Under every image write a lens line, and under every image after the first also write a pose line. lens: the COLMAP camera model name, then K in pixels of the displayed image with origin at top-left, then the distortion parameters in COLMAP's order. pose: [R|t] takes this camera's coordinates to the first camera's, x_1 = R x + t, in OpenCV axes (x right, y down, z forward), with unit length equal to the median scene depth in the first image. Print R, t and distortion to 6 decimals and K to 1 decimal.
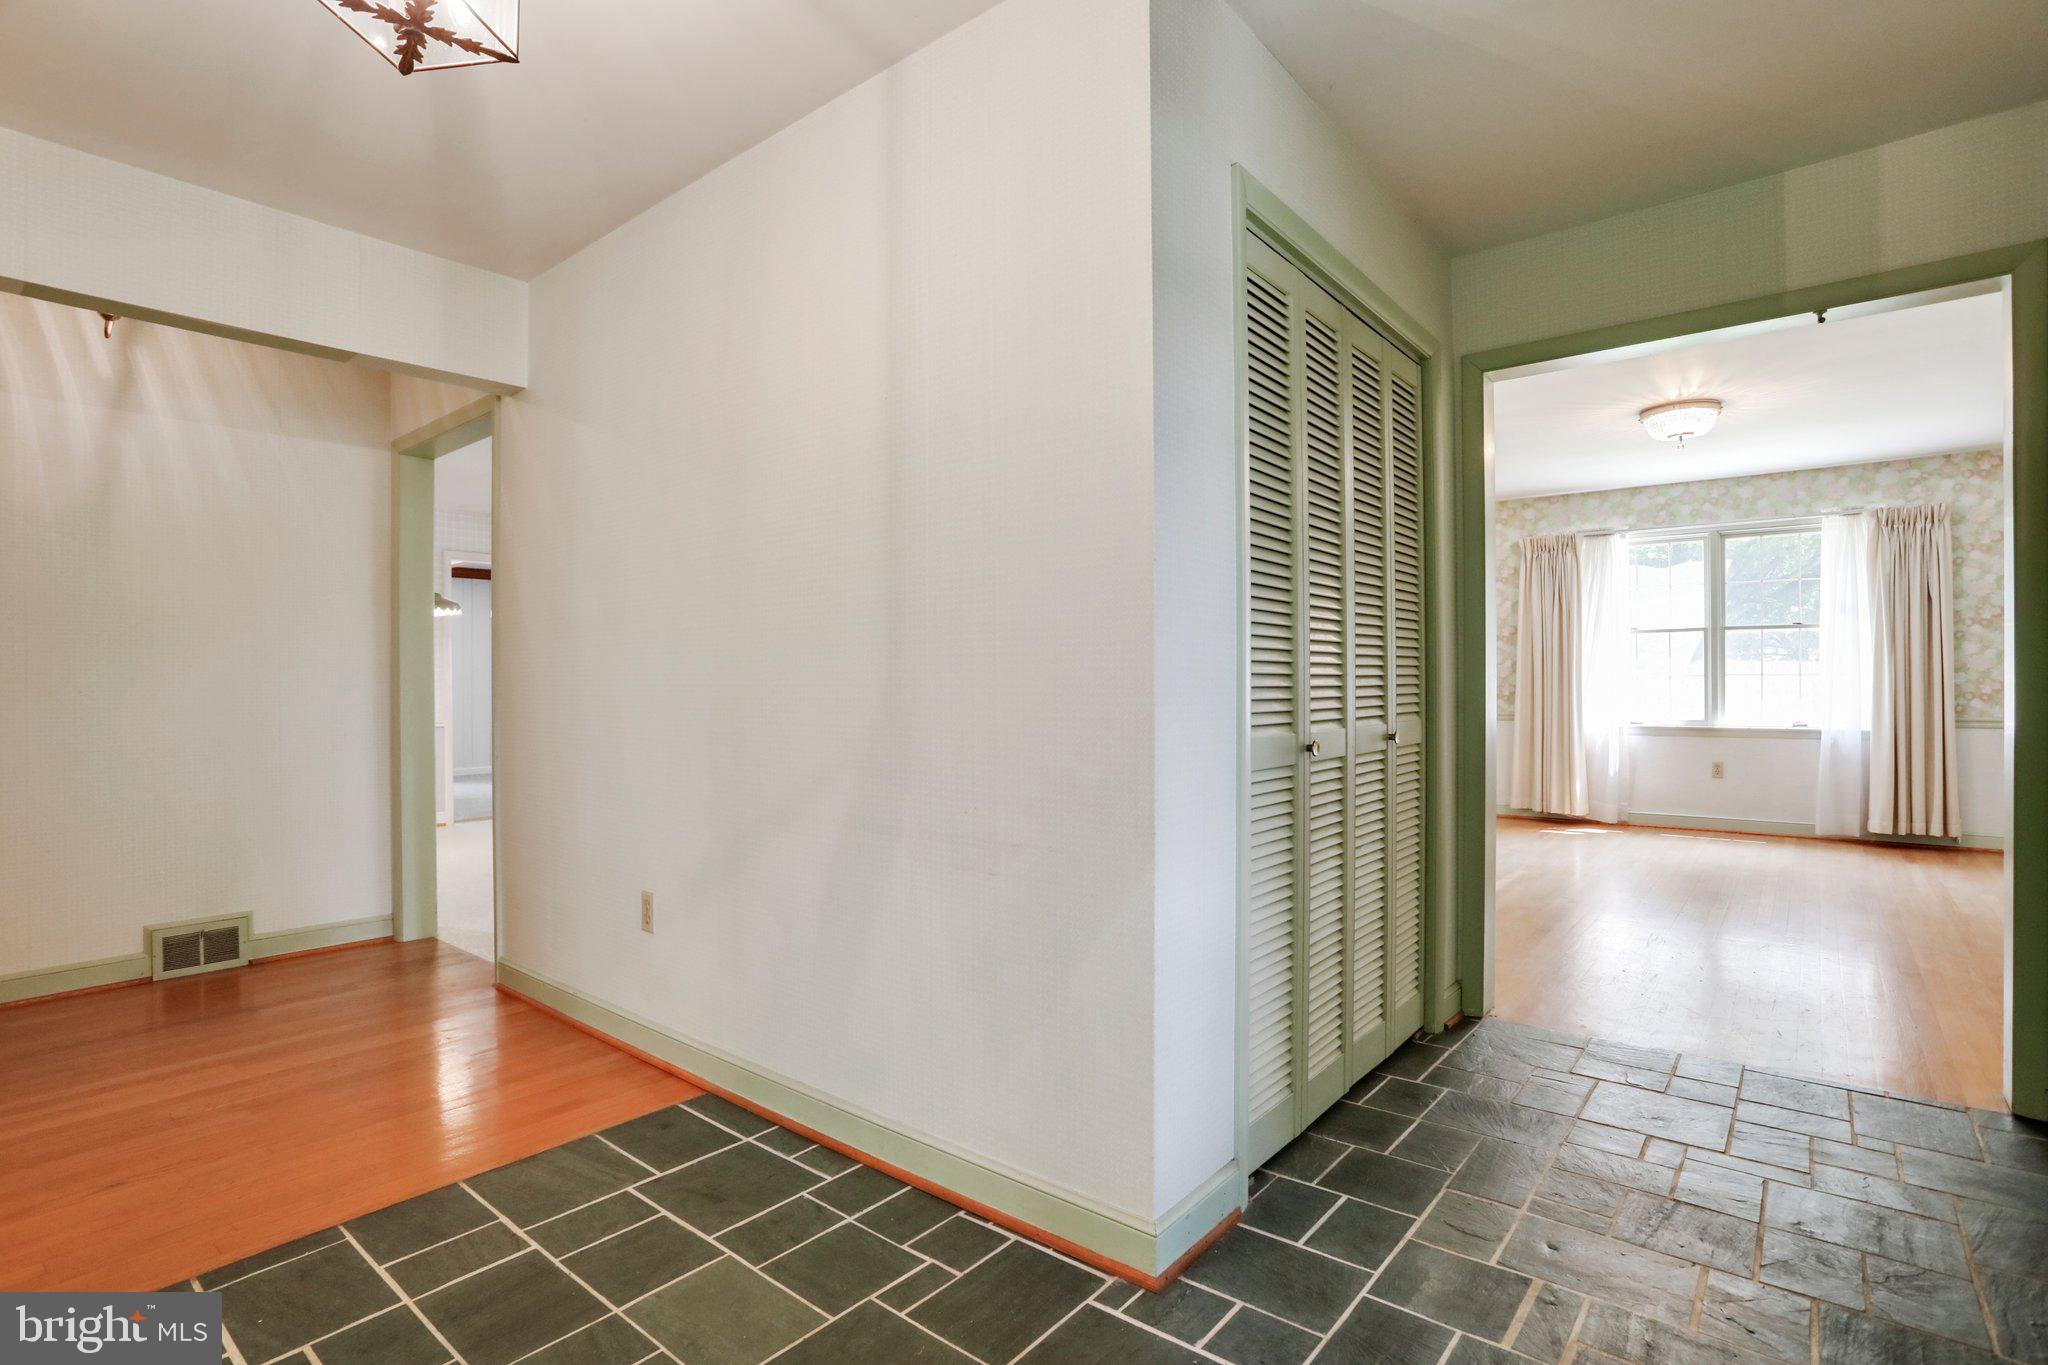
lens RADIAL K [[993.4, 0, 1013.9], [0, 993.4, 679.2], [0, 0, 1]] dist [-0.051283, 0.011981]
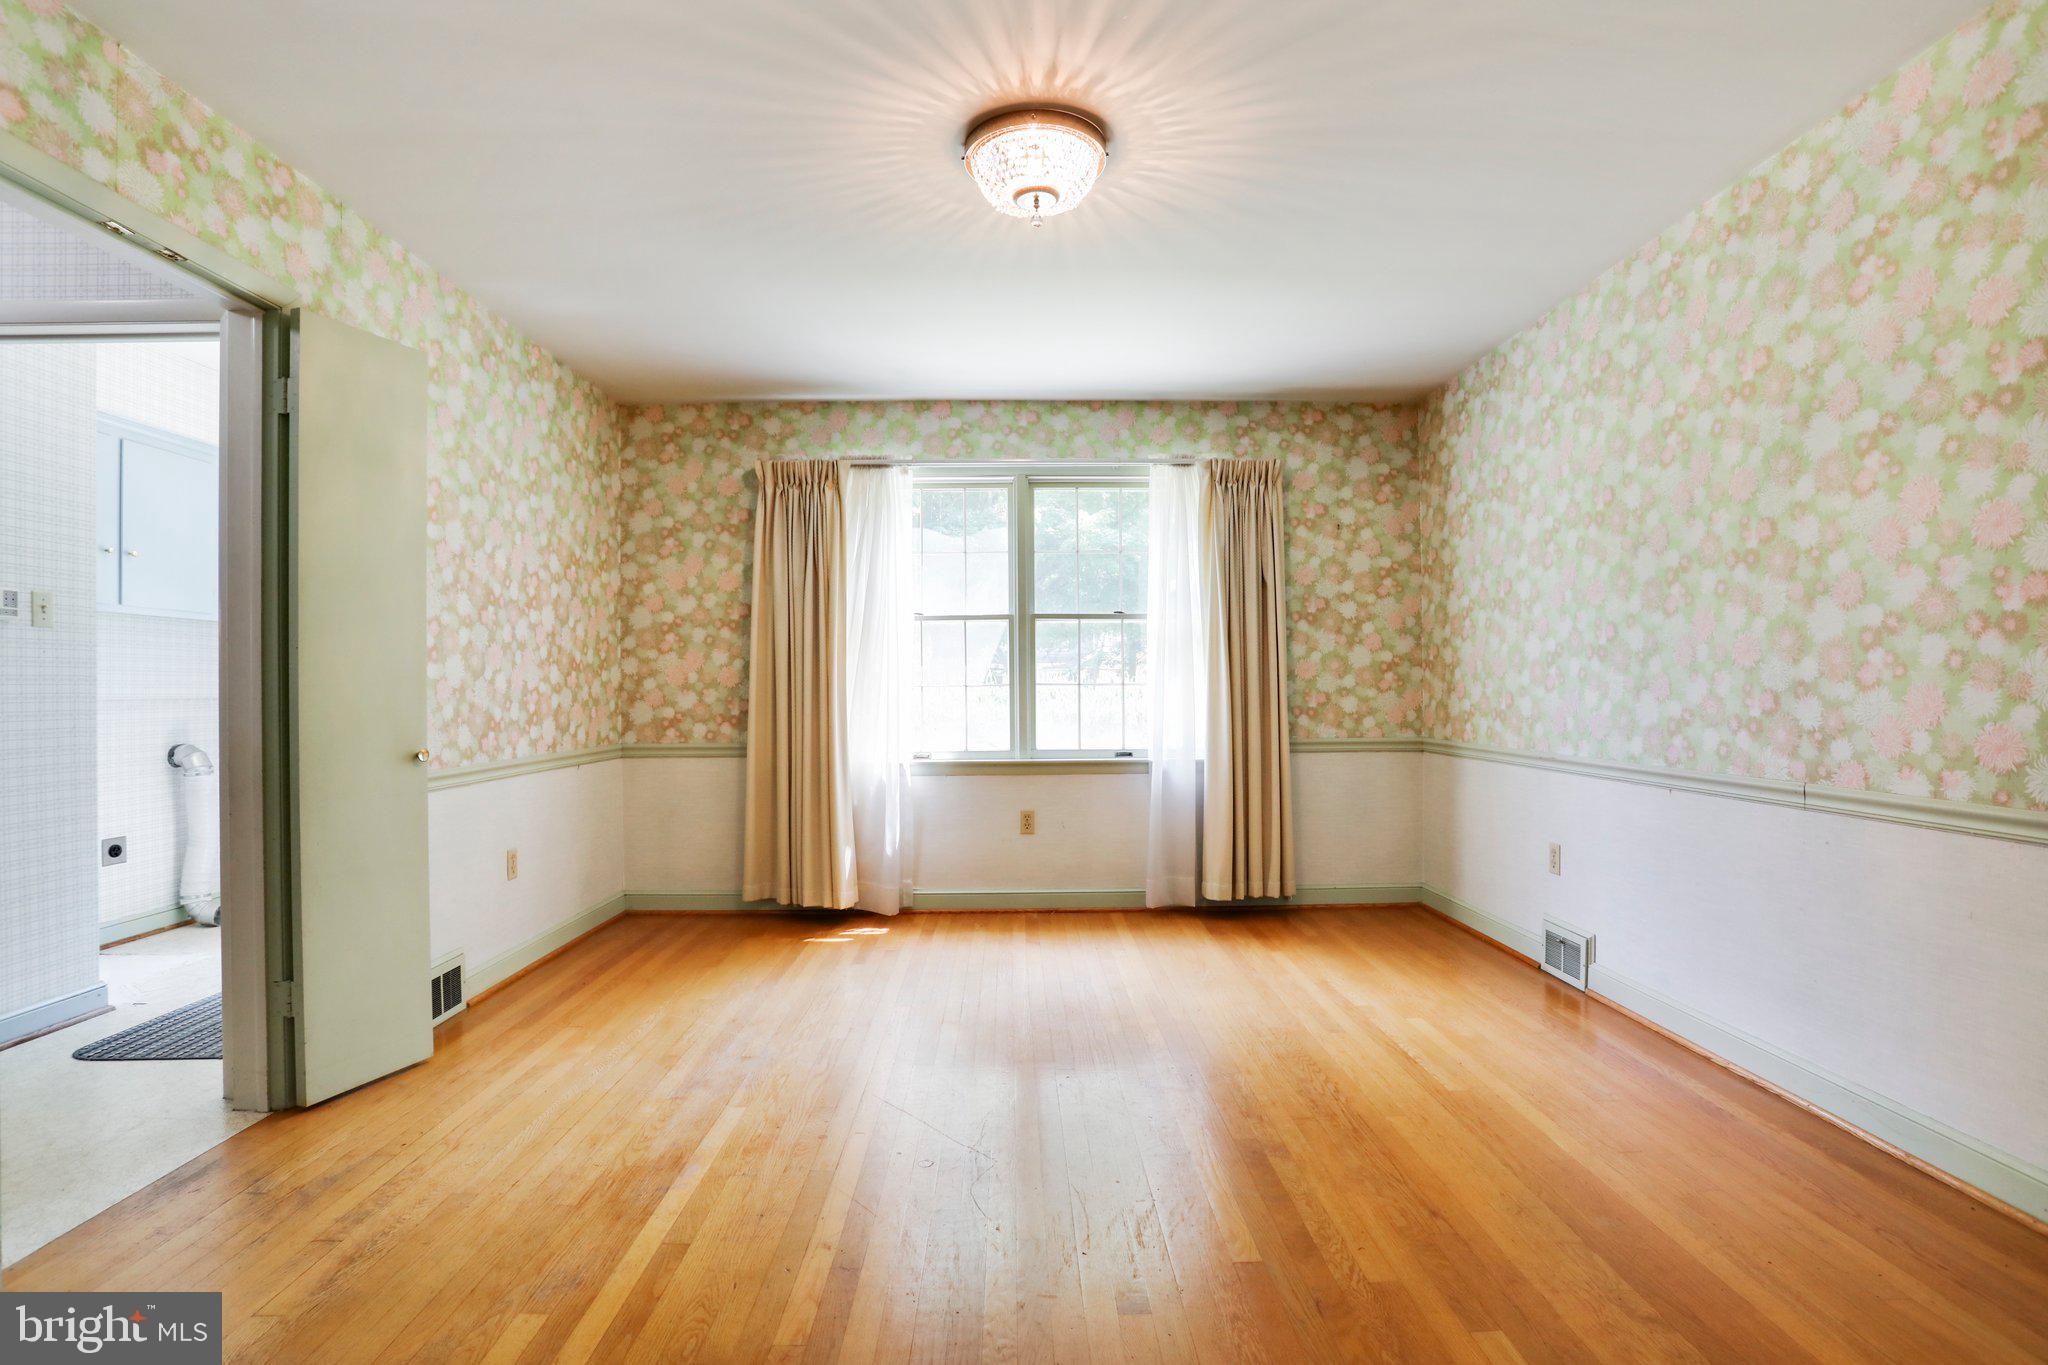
lens RADIAL K [[993.4, 0, 1023.8], [0, 993.4, 683.7], [0, 0, 1]] dist [-0.051283, 0.011981]
pose [[0.761091, -0.000232, 0.648645, 0.276258], [0.003718, 0.999985, -0.004005, -0.002121], [-0.648635, 0.005460, 0.761080, 0.479937]]
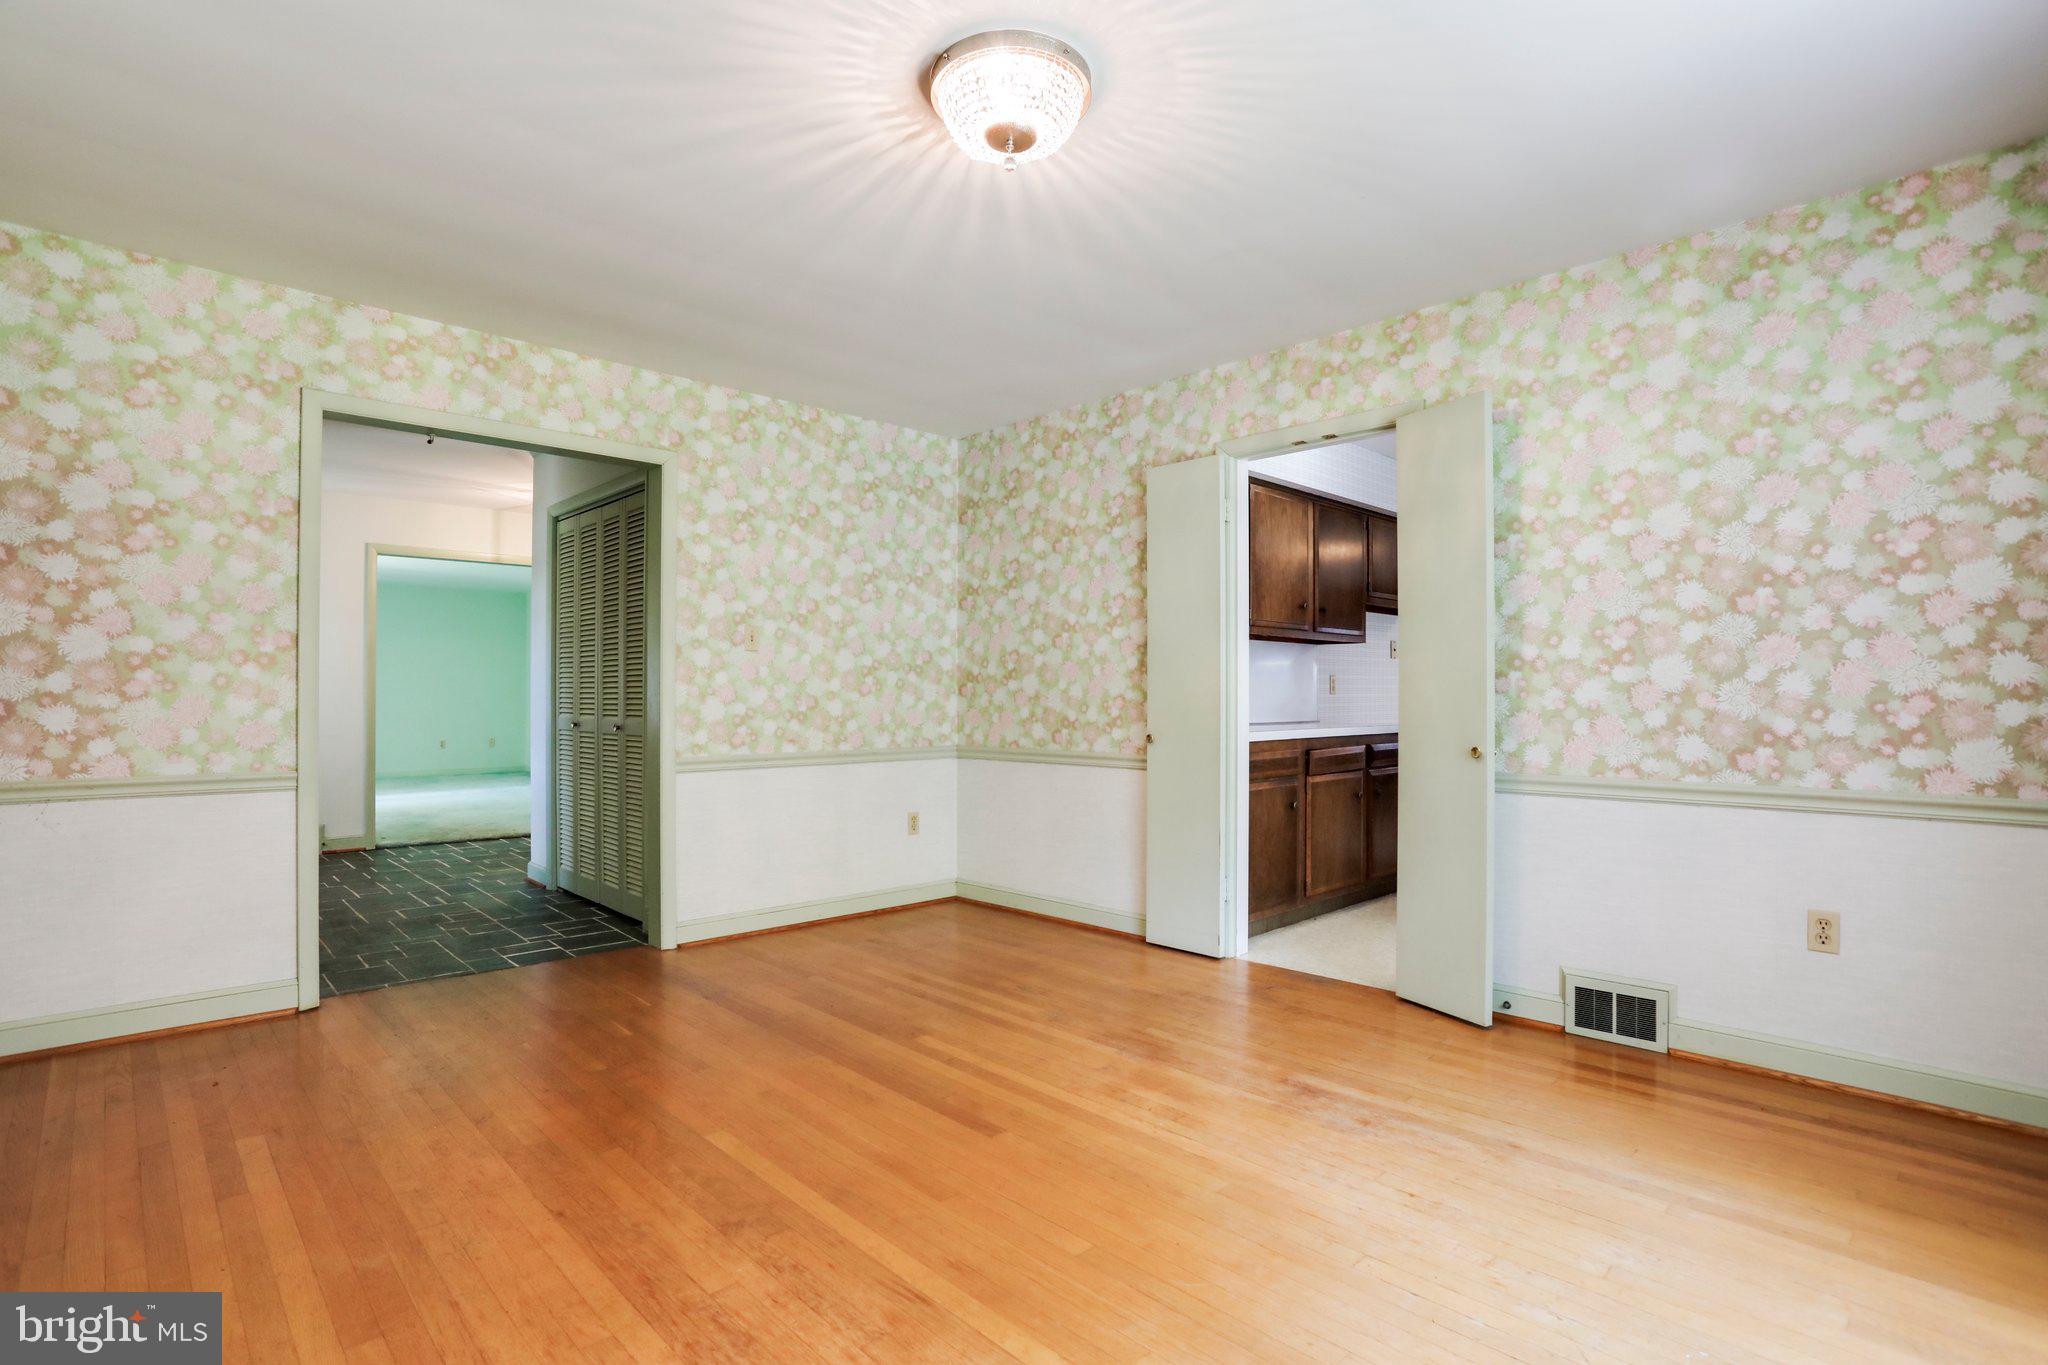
lens RADIAL K [[993.4, 0, 1020.3], [0, 993.4, 683.4], [0, 0, 1]] dist [-0.051283, 0.011981]
pose [[-0.116156, -0.013649, -0.993137, 0.841709], [-0.000733, 0.999906, -0.013657, -0.000631], [0.993231, -0.000859, -0.116155, 0.799536]]
